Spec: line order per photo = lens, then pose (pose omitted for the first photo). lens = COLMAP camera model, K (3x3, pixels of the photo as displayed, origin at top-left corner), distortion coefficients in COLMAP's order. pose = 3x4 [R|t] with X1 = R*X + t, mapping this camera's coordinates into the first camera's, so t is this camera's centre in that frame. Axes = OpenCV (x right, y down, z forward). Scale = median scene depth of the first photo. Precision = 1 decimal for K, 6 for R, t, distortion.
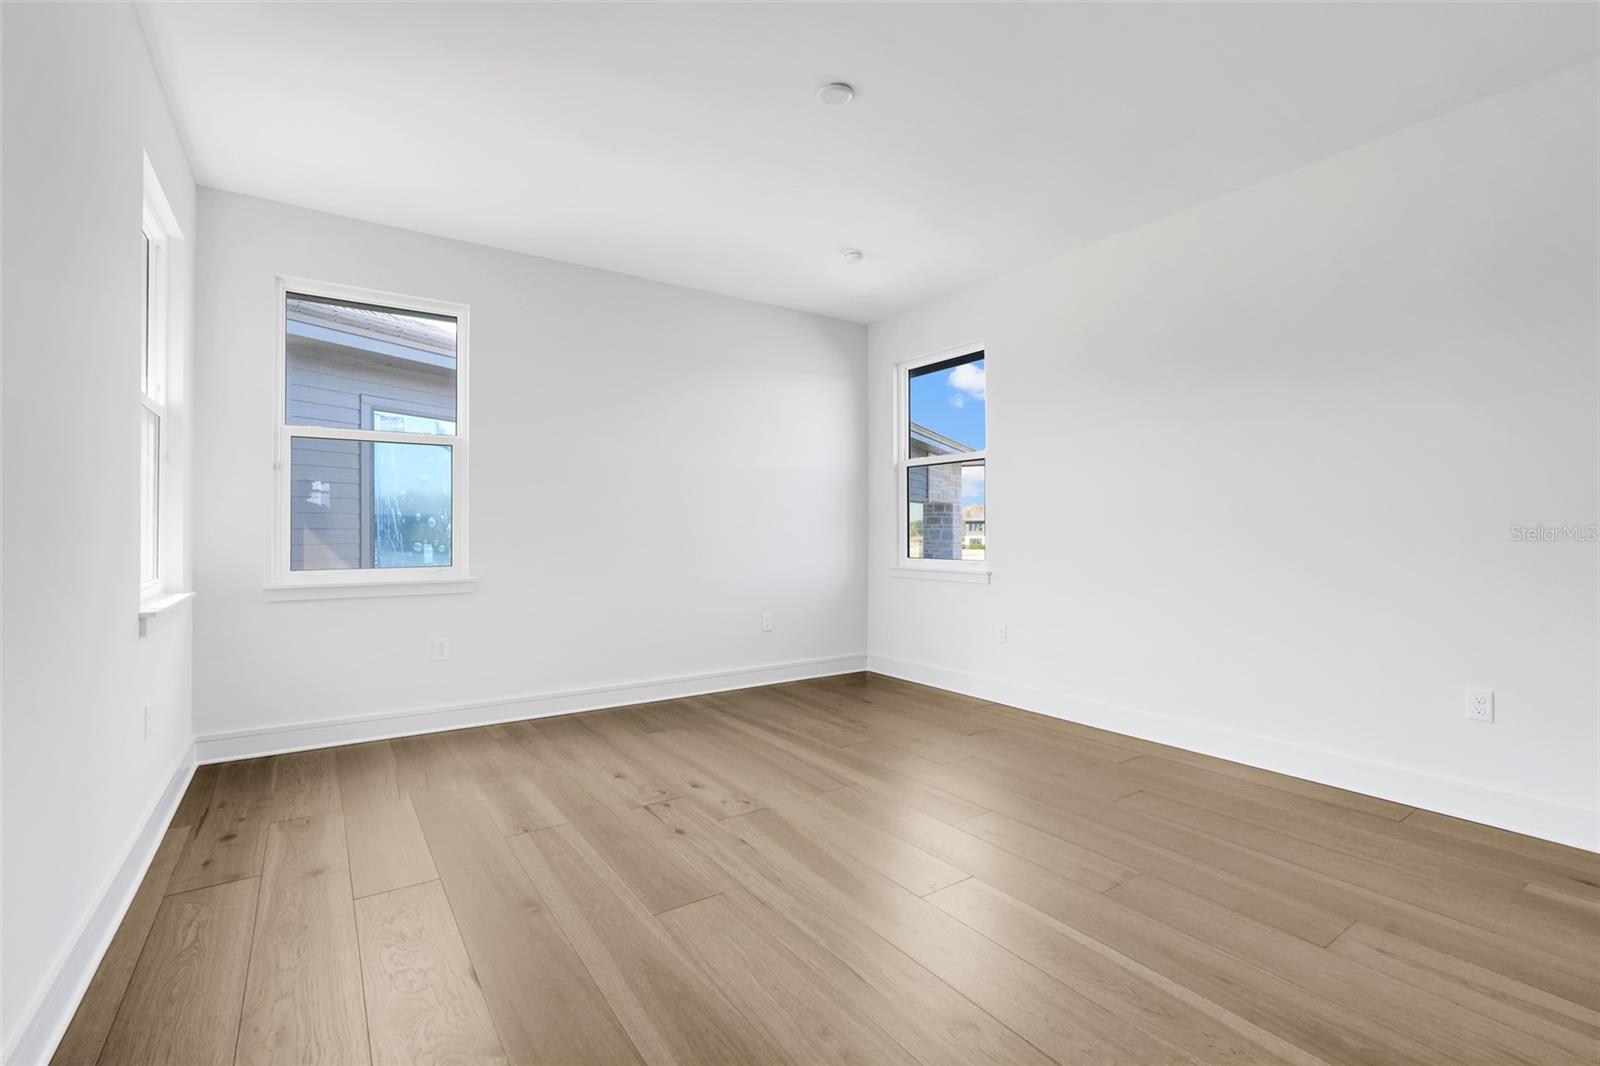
lens RADIAL K [[710.4, 0, 792.1], [0, 710.4, 531.7], [0, 0, 1]] dist [-0.010814, 0.000222]
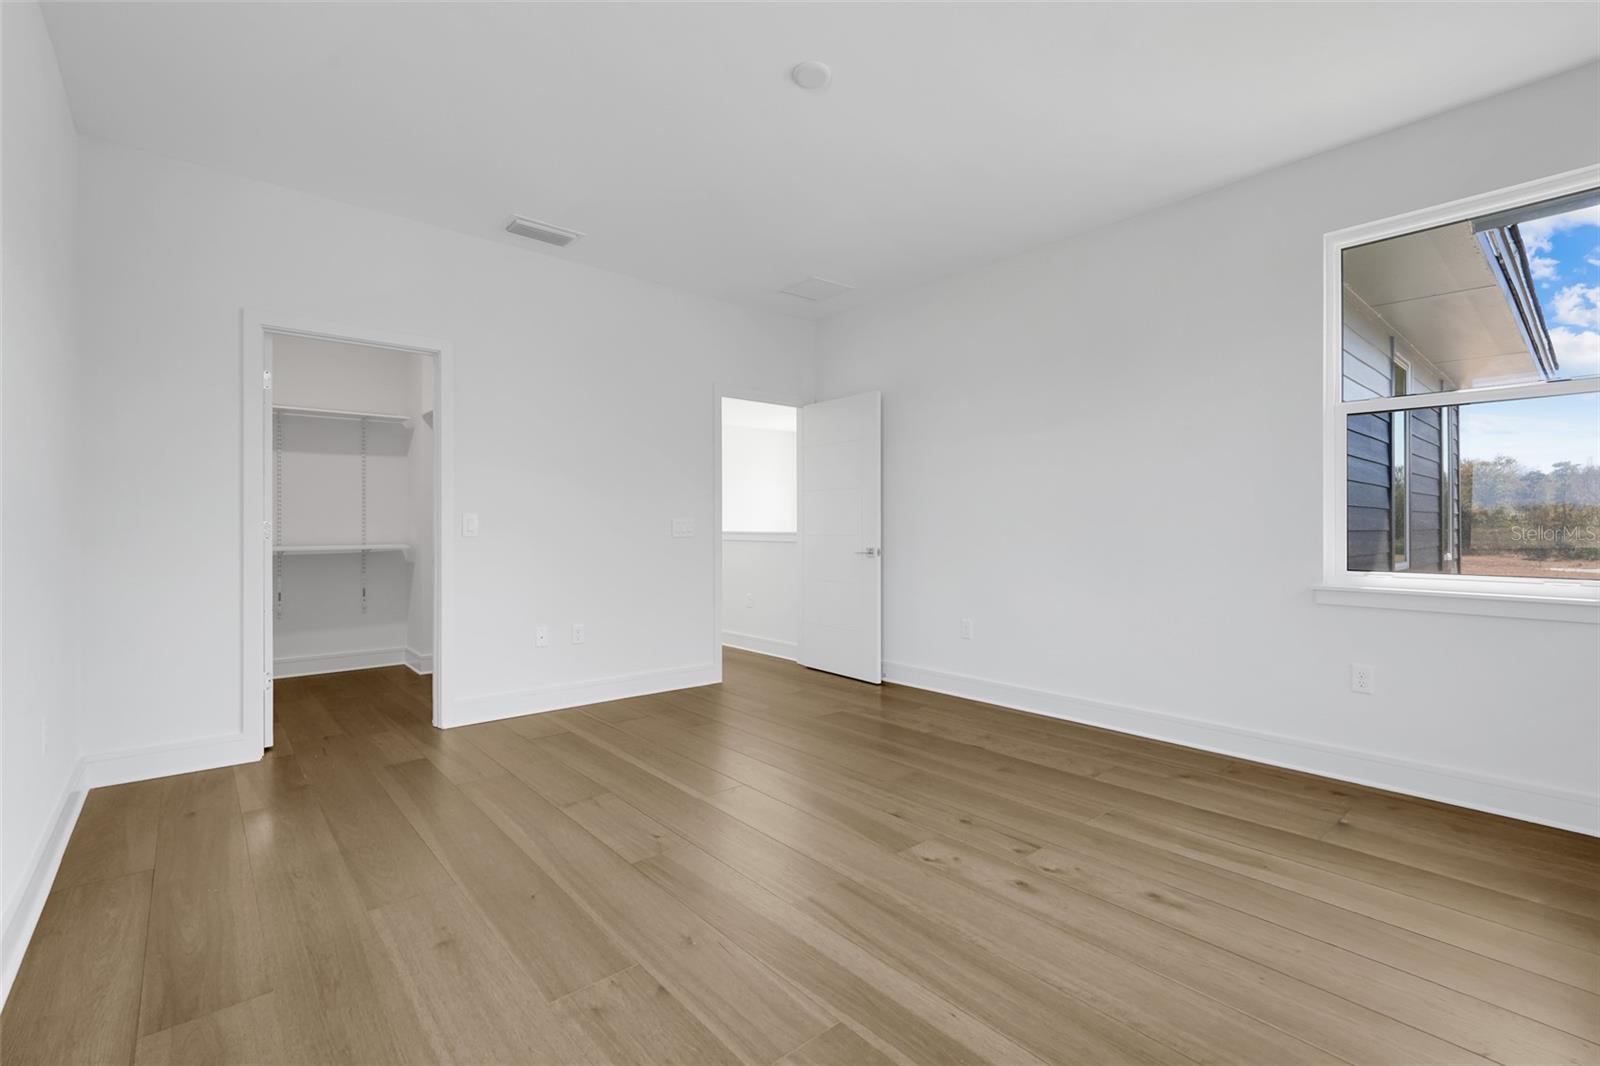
lens RADIAL K [[710.4, 0, 792.1], [0, 710.4, 531.7], [0, 0, 1]] dist [-0.010814, 0.000222]
pose [[-0.993164, -0.000063, -0.116728, 0.174780], [-0.001162, 0.999956, 0.009347, 0.000998], [0.116722, 0.009419, -0.993120, 1.683990]]
